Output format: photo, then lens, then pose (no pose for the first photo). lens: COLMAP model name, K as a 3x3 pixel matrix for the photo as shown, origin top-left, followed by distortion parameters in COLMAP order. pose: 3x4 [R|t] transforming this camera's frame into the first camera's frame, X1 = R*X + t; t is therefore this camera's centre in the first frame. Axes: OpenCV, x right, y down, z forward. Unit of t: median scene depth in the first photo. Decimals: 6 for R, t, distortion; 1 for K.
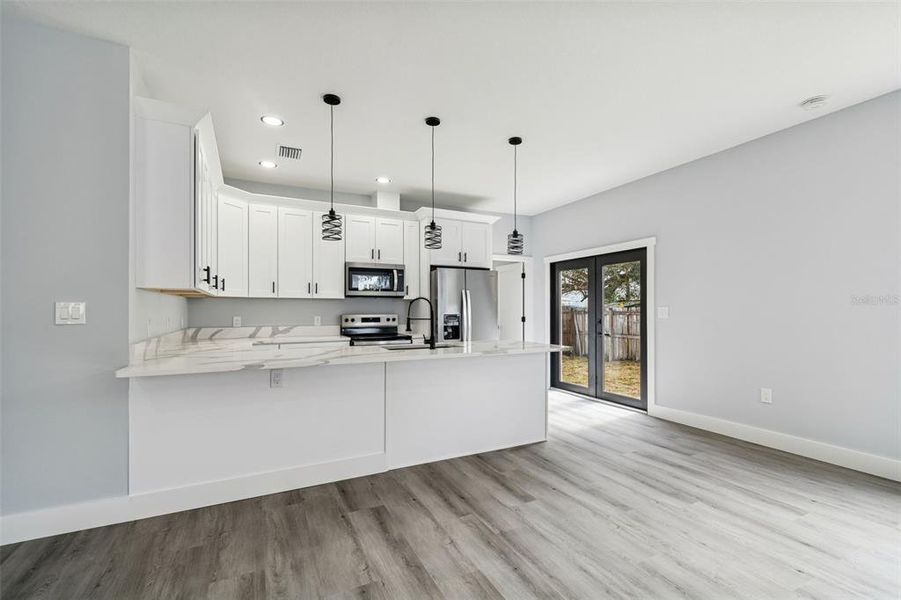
lens RADIAL K [[402.5, 0, 456.3], [0, 402.5, 307.0], [0, 0, 1]] dist [0.002498, -0.000697]
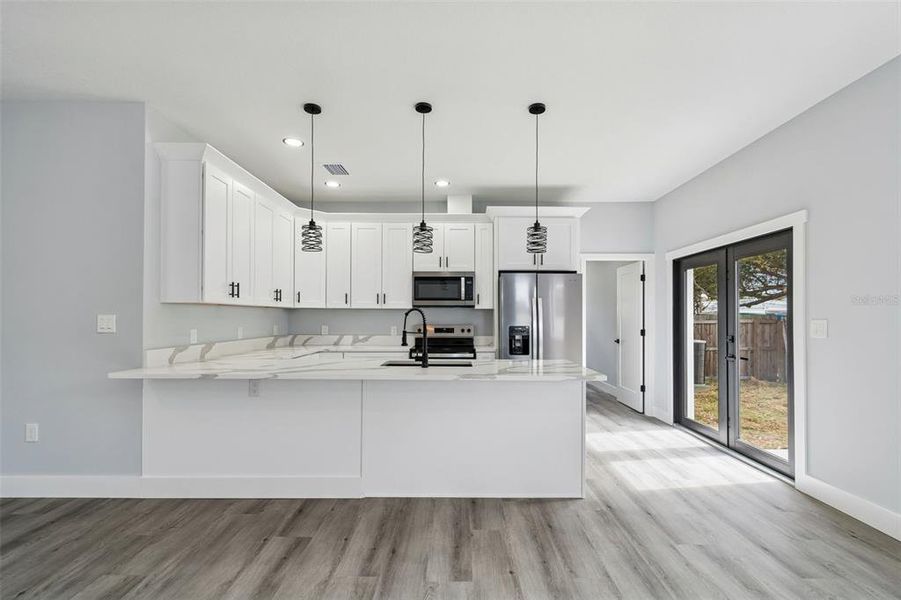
lens RADIAL K [[402.5, 0, 456.1], [0, 402.5, 313.3], [0, 0, 1]] dist [0.002498, -0.000697]
pose [[0.890317, 0.000987, -0.455341, 0.359056], [-0.001679, 0.999998, -0.001115, -0.011537], [0.455339, 0.001757, 0.890317, 0.225698]]
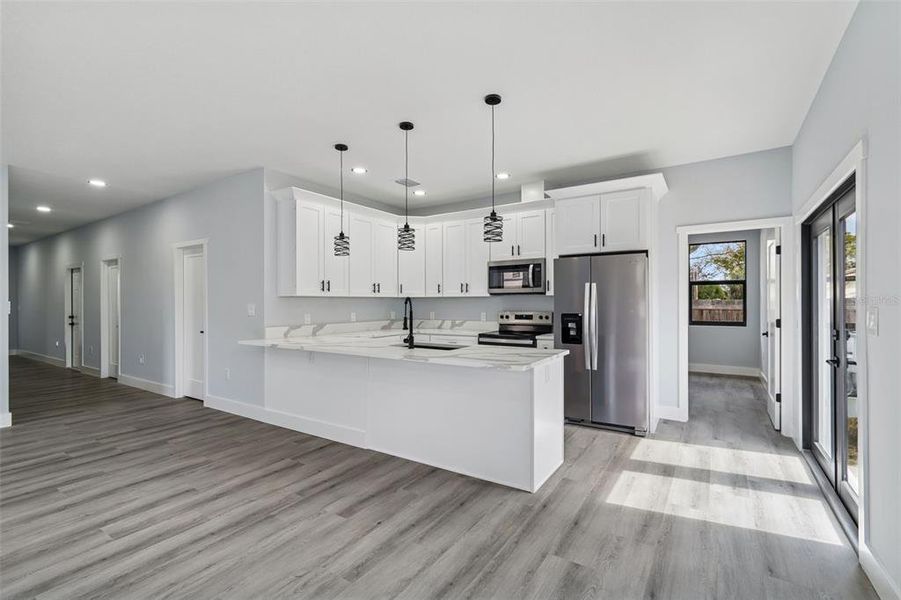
lens RADIAL K [[402.5, 0, 460.4], [0, 402.5, 300.6], [0, 0, 1]] dist [0.002498, -0.000697]
pose [[0.507190, -0.004740, -0.861821, 0.792860], [0.009824, 0.999952, 0.000282, -0.014322], [0.861778, -0.008610, 0.507212, 0.531880]]
